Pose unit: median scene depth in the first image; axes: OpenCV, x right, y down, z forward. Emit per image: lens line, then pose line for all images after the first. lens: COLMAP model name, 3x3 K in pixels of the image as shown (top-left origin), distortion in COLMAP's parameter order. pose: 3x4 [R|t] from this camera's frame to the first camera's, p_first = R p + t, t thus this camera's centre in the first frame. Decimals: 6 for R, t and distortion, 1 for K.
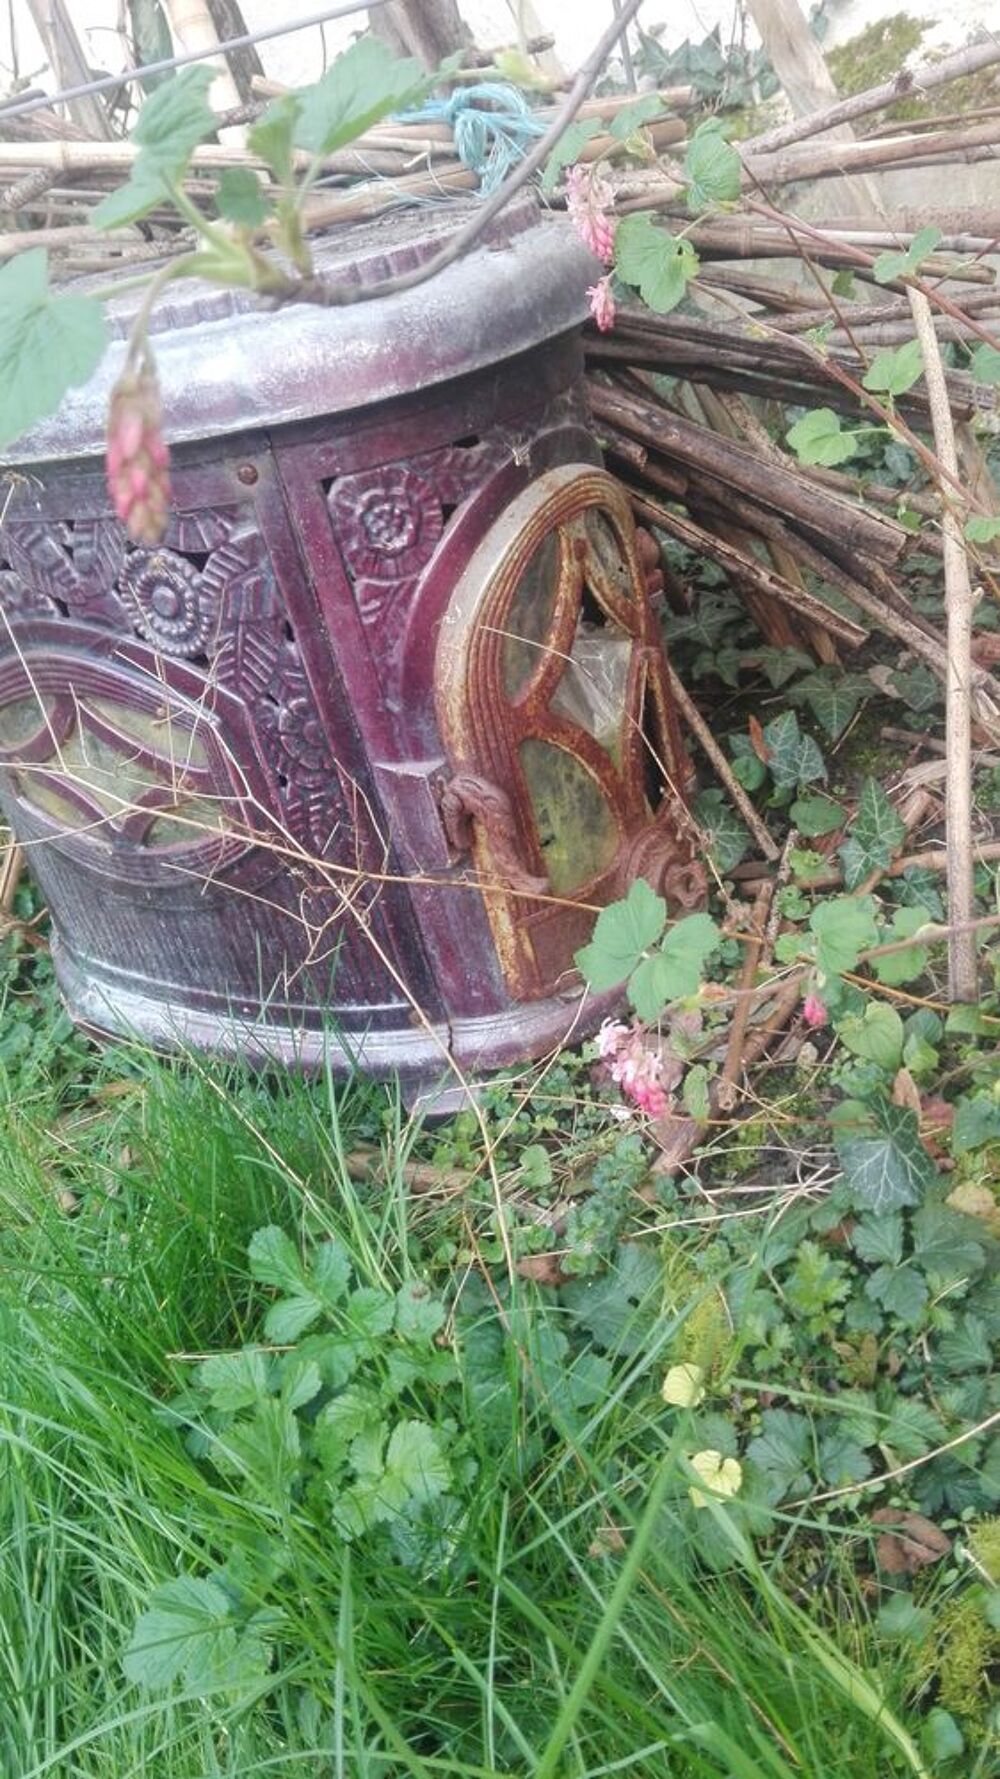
lens RADIAL K [[1387.7, 0, 543.1], [0, 1387.7, 889.7], [0, 0, 1]] dist [0.125324, -0.216708]
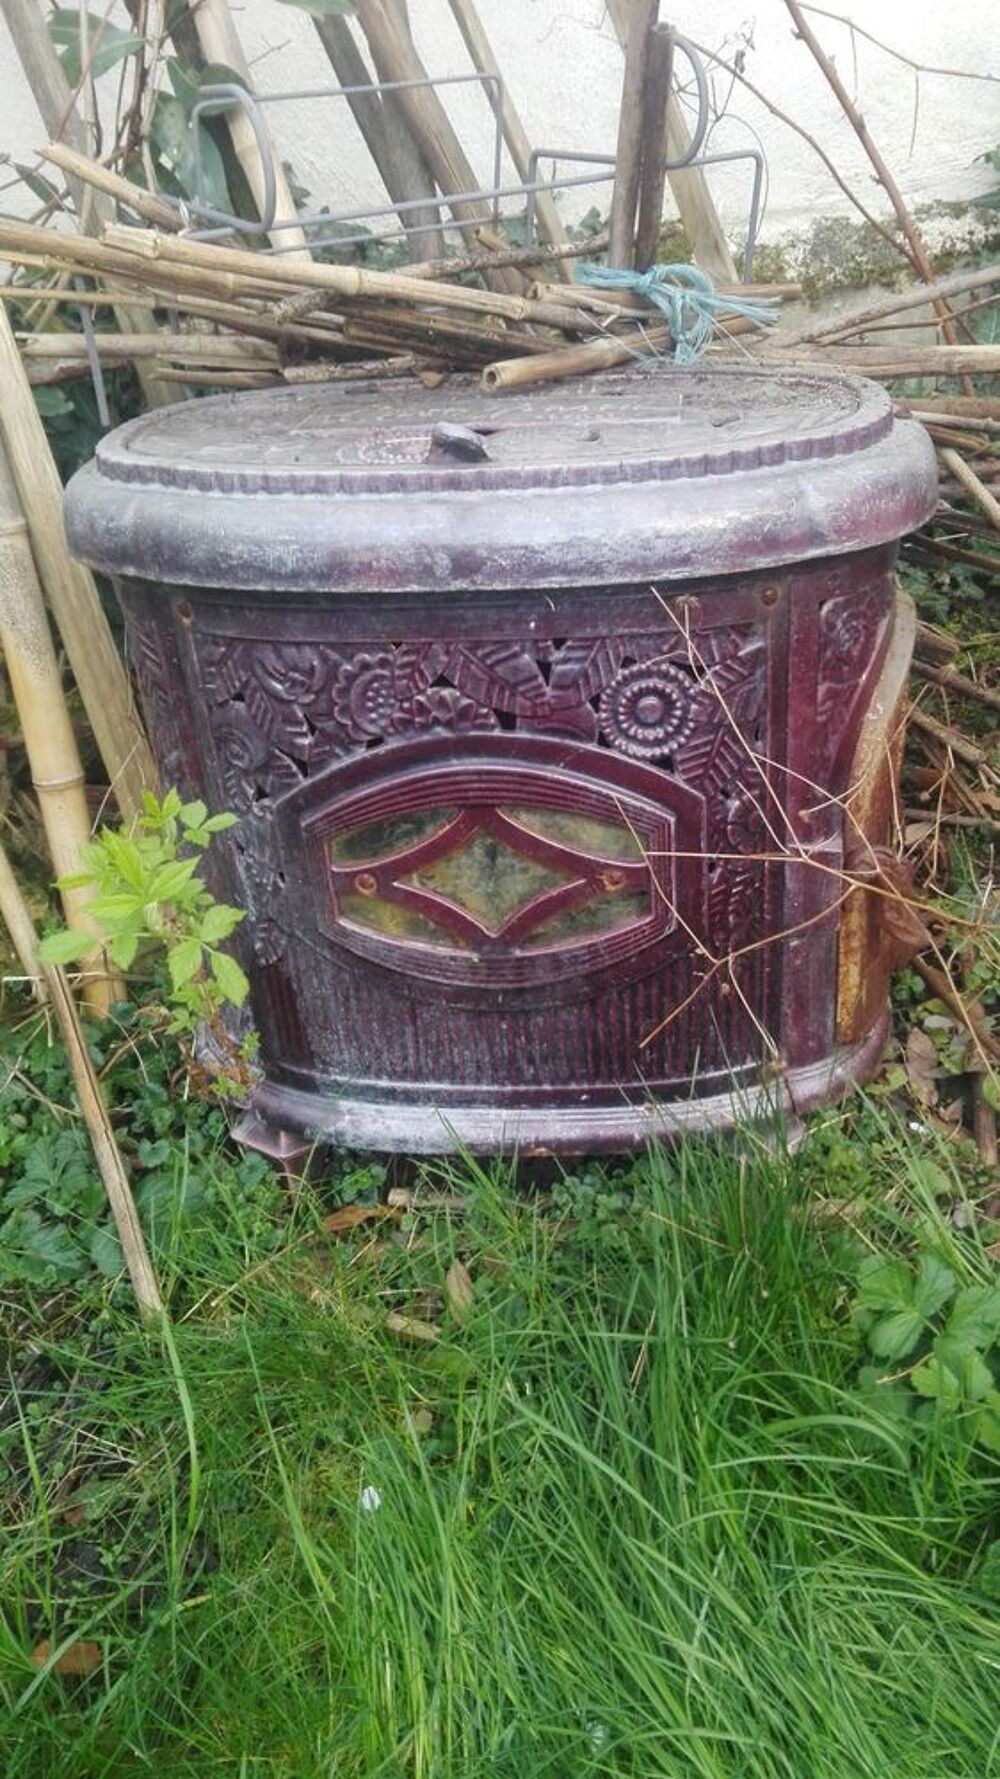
lens RADIAL K [[1387.7, 0, 543.1], [0, 1387.7, 889.7], [0, 0, 1]] dist [0.125324, -0.216708]
pose [[0.871837, -0.089300, 0.481588, -0.896826], [0.125593, 0.991124, -0.043583, -0.031851], [-0.473421, 0.098482, 0.875314, 0.112364]]
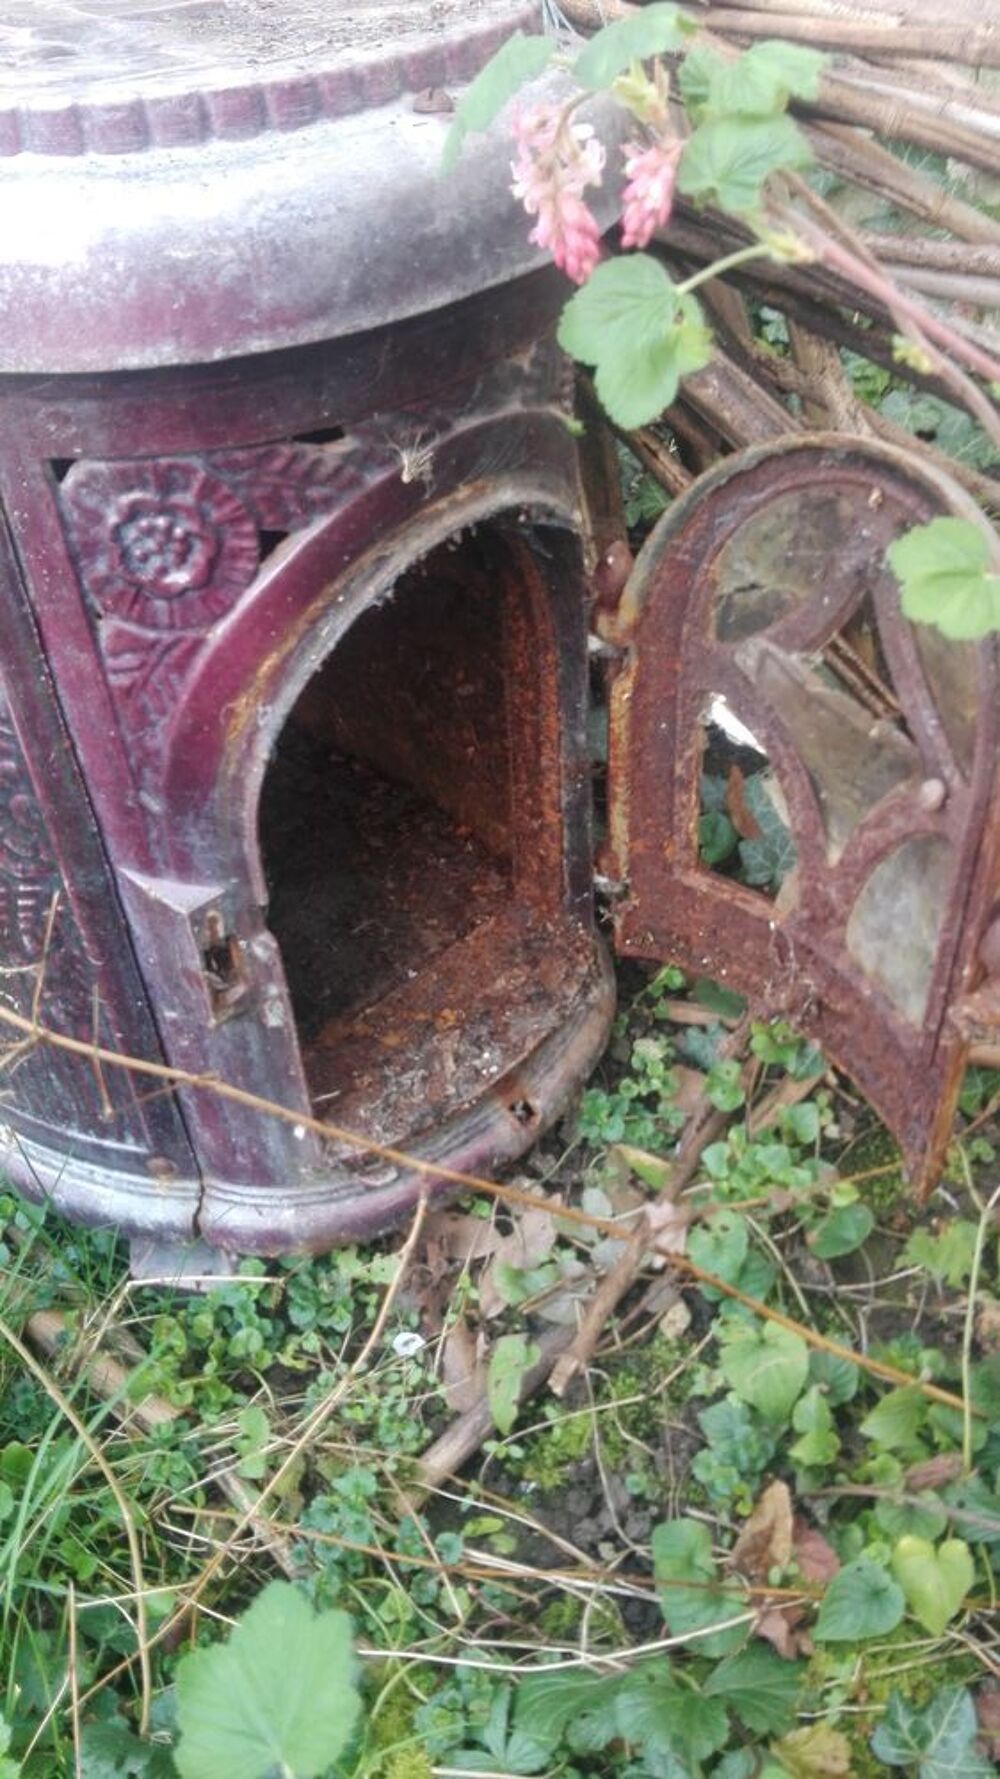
lens RADIAL K [[1387.7, 0, 543.1], [0, 1387.7, 889.7], [0, 0, 1]] dist [0.125324, -0.216708]
pose [[0.976563, 0.213135, 0.029958, 0.059640], [-0.214890, 0.957719, 0.191301, -0.264336], [0.012082, -0.193255, 0.981074, 0.376239]]
